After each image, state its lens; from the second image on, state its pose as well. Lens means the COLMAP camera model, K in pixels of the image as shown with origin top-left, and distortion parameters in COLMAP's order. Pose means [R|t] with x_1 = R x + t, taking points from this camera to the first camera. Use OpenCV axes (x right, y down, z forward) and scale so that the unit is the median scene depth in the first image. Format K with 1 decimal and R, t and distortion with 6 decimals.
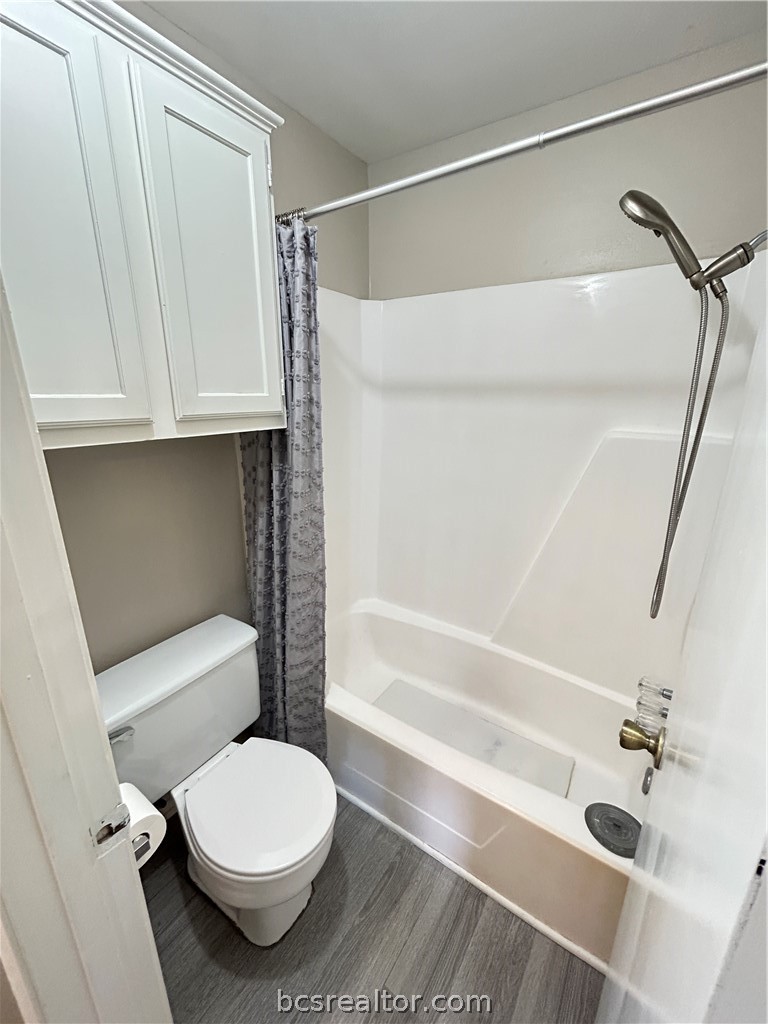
lens RADIAL K [[413.6, 0, 385.0], [0, 413.6, 510.9], [0, 0, 1]] dist [-0.003093, 0.001775]
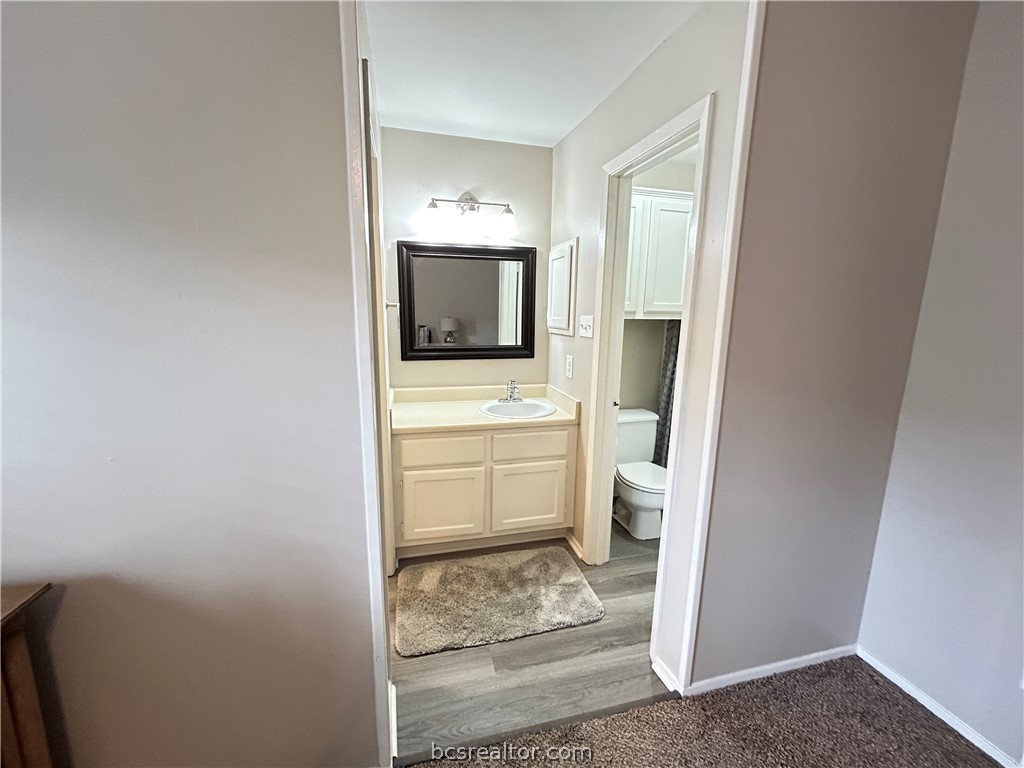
lens RADIAL K [[413.6, 0, 512.6], [0, 413.6, 381.3], [0, 0, 1]] dist [-0.003093, 0.001775]
pose [[0.757866, 0.121812, -0.640937, 0.458079], [-0.194124, 0.980022, -0.043283, 0.366313], [0.622860, 0.157224, 0.766372, -1.109461]]
